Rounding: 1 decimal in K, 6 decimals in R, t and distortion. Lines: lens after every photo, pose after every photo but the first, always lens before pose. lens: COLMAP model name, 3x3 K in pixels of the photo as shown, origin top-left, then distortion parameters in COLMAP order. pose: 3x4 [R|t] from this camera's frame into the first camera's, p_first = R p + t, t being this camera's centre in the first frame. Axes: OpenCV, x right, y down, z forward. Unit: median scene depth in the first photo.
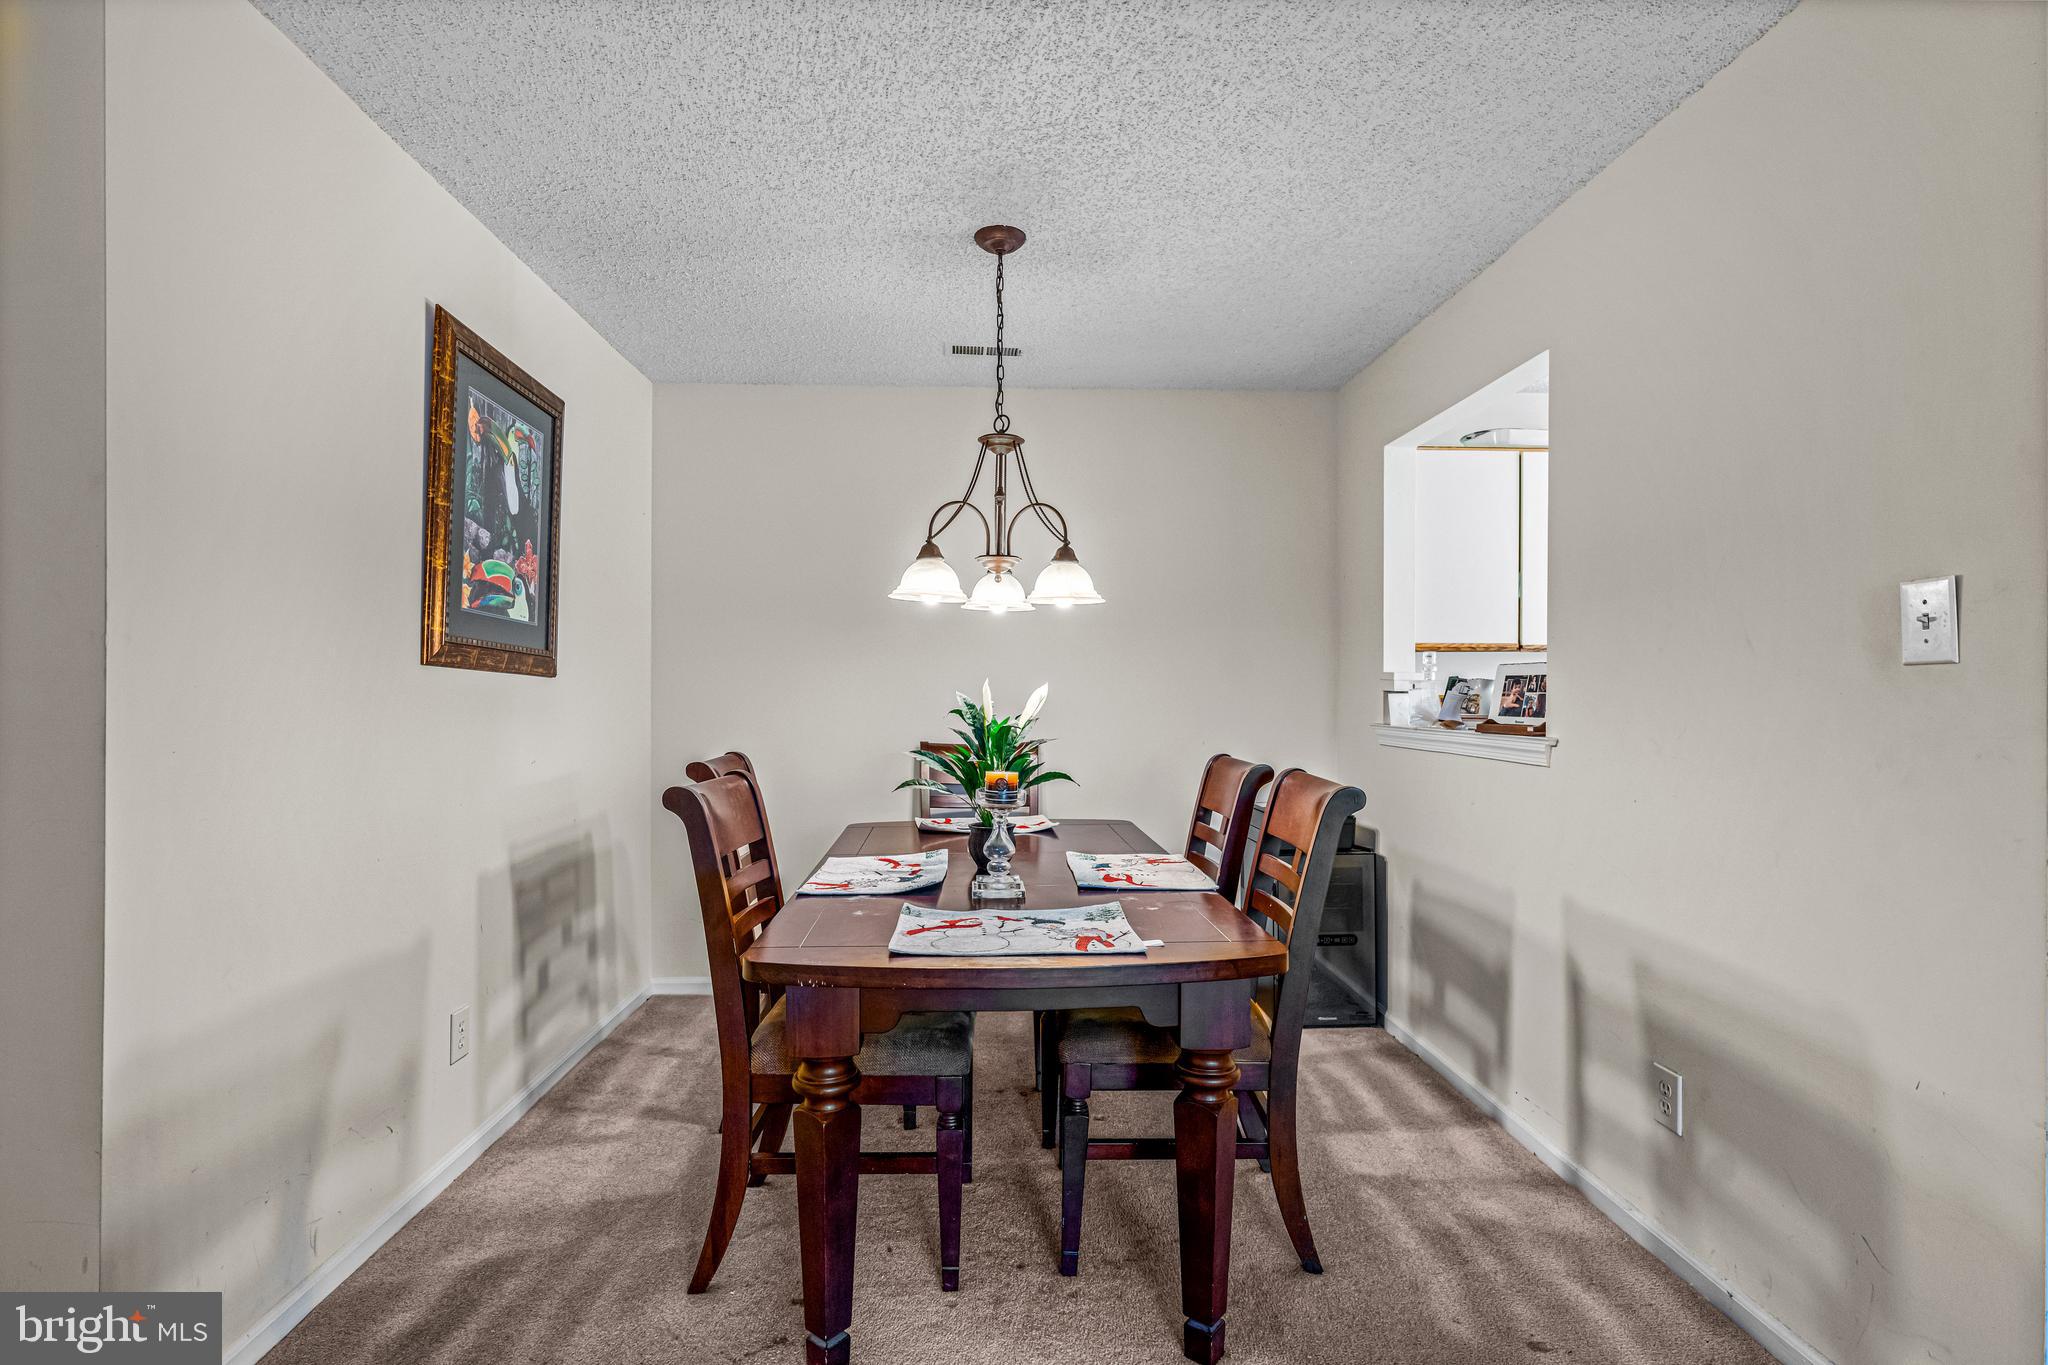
lens RADIAL K [[975.4, 0, 1024.0], [0, 975.4, 682.5], [0, 0, 1]] dist [0.001900, -0.000785]
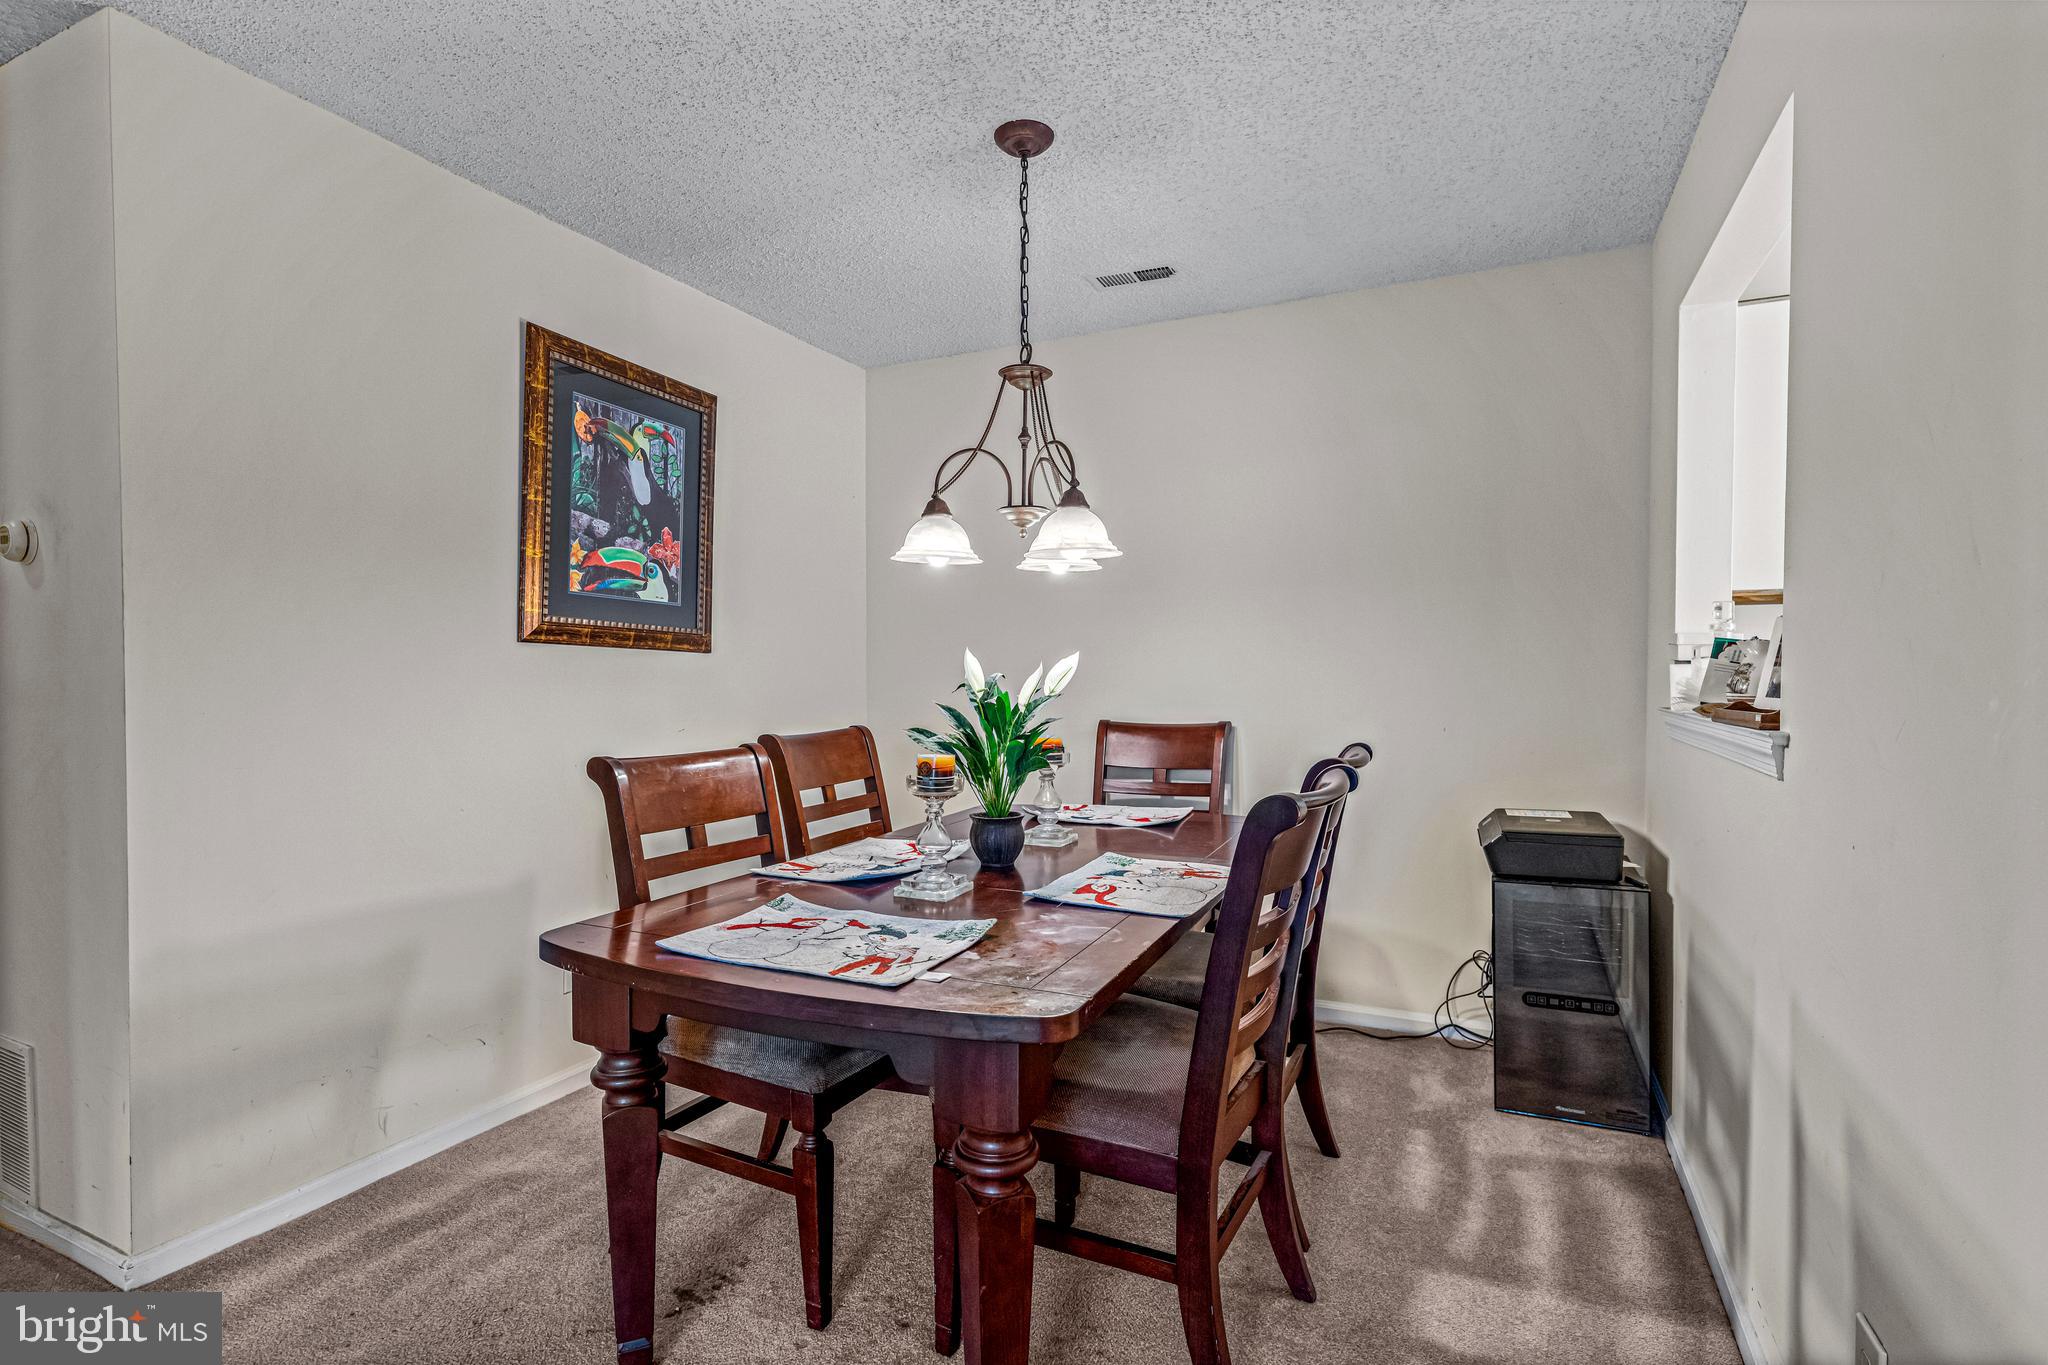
lens RADIAL K [[975.4, 0, 1024.0], [0, 975.4, 682.5], [0, 0, 1]] dist [0.001900, -0.000785]
pose [[0.887042, 0.002923, -0.461679, 0.379247], [0.007480, 0.999758, 0.020702, 0.008515], [0.461628, -0.021817, 0.886805, 0.227579]]
